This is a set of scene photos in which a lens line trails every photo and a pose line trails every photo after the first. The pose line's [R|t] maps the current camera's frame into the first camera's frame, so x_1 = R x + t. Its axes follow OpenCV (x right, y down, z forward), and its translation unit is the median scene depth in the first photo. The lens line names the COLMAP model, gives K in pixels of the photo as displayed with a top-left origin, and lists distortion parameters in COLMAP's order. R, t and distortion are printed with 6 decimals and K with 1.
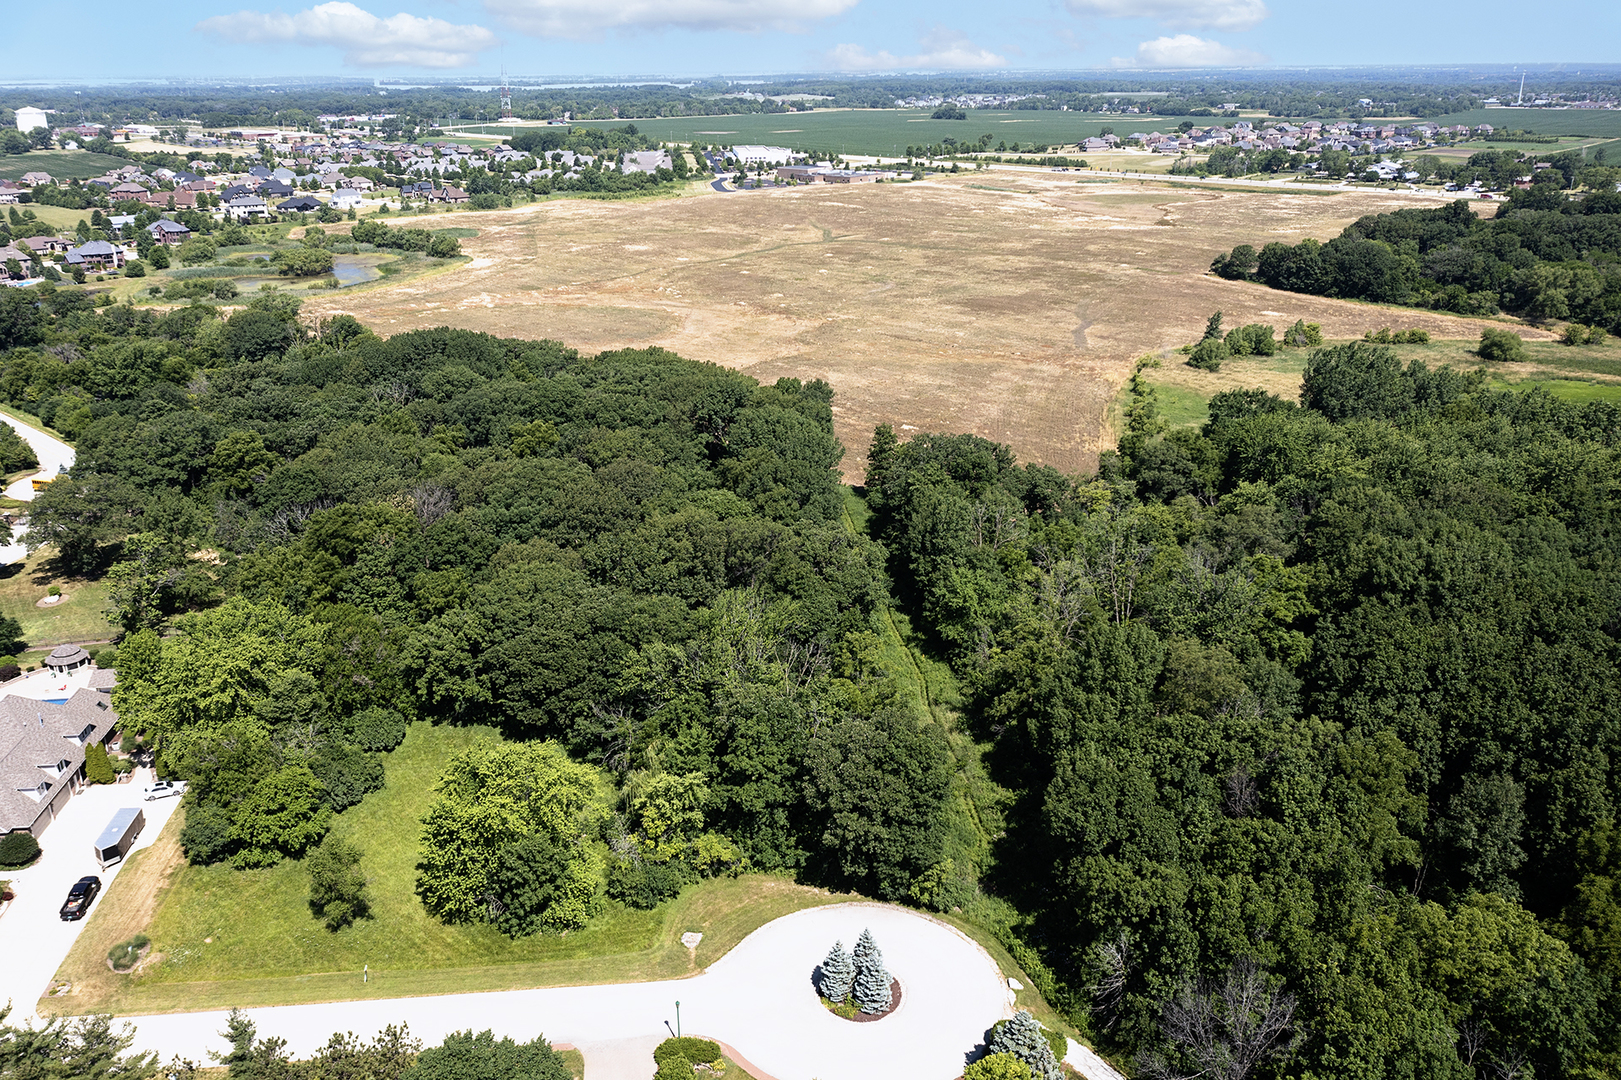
lens RADIAL K [[1307.2, 0, 811.5], [0, 1307.2, 540.7], [0, 0, 1]] dist [-0.006259, 0.012441]
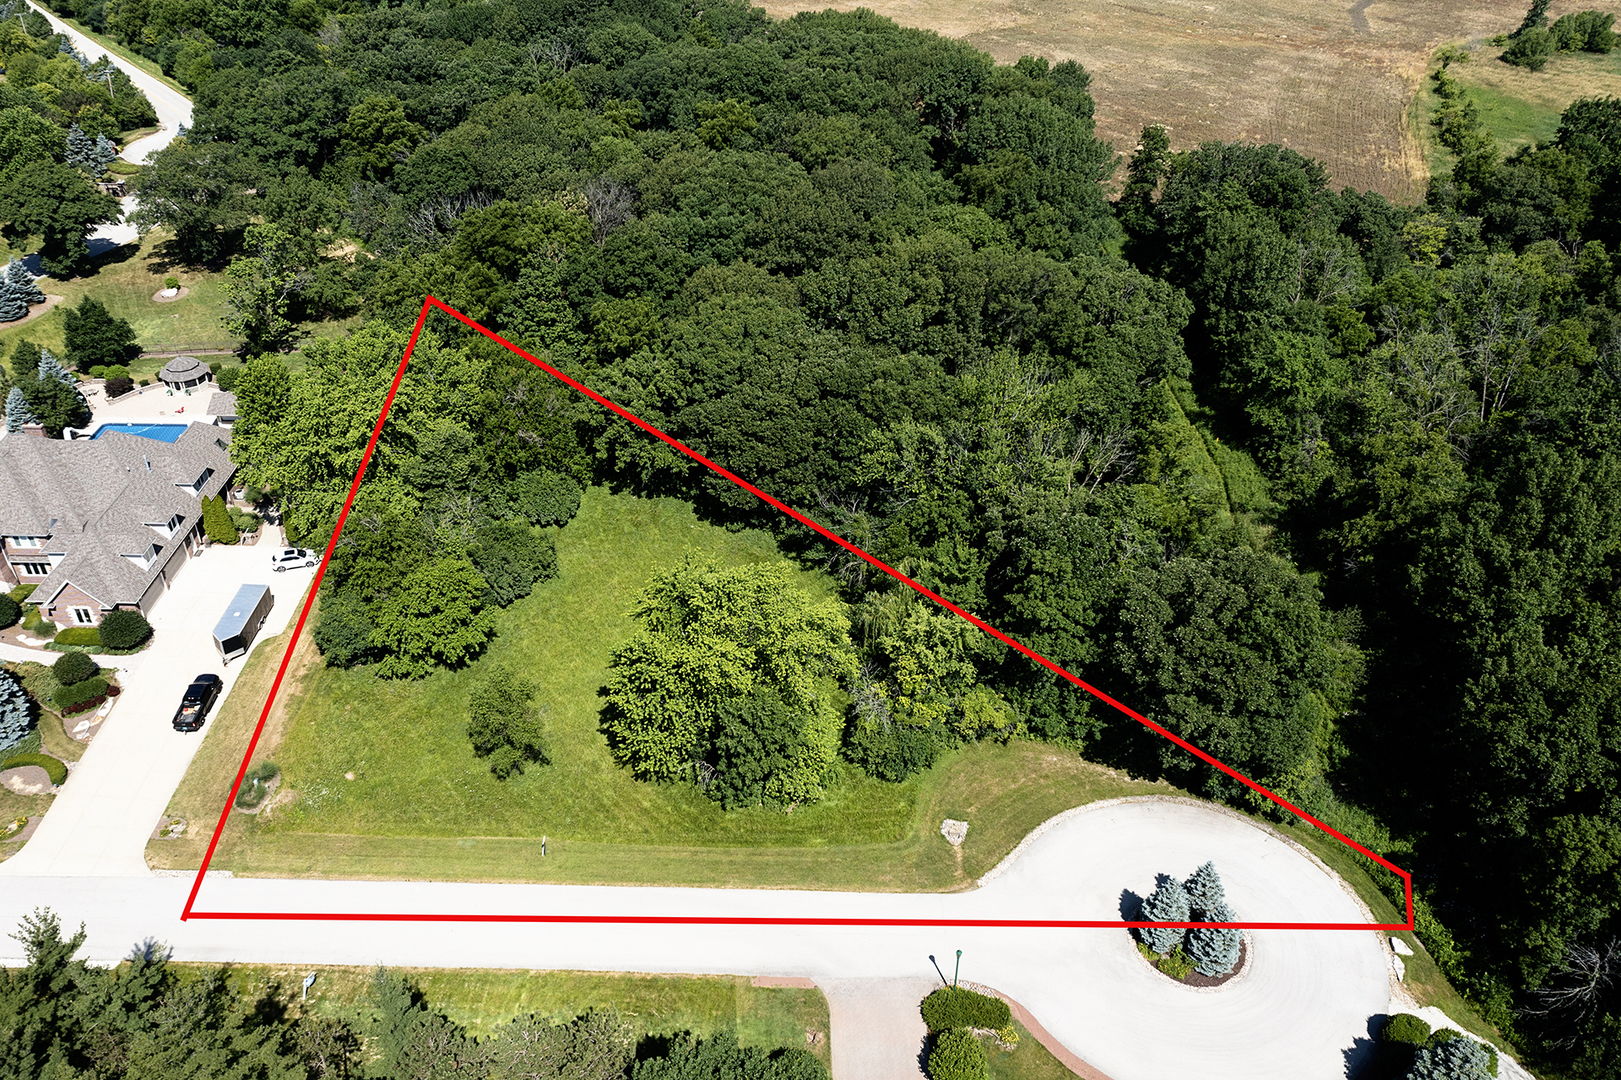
lens RADIAL K [[1307.2, 0, 810.7], [0, 1307.2, 539.6], [0, 0, 1]] dist [-0.006259, 0.012441]
pose [[0.992973, 0.078232, -0.088798, -0.094528], [-0.055359, 0.970237, 0.235744, -0.029350], [0.104598, -0.229172, 0.967750, 0.224075]]
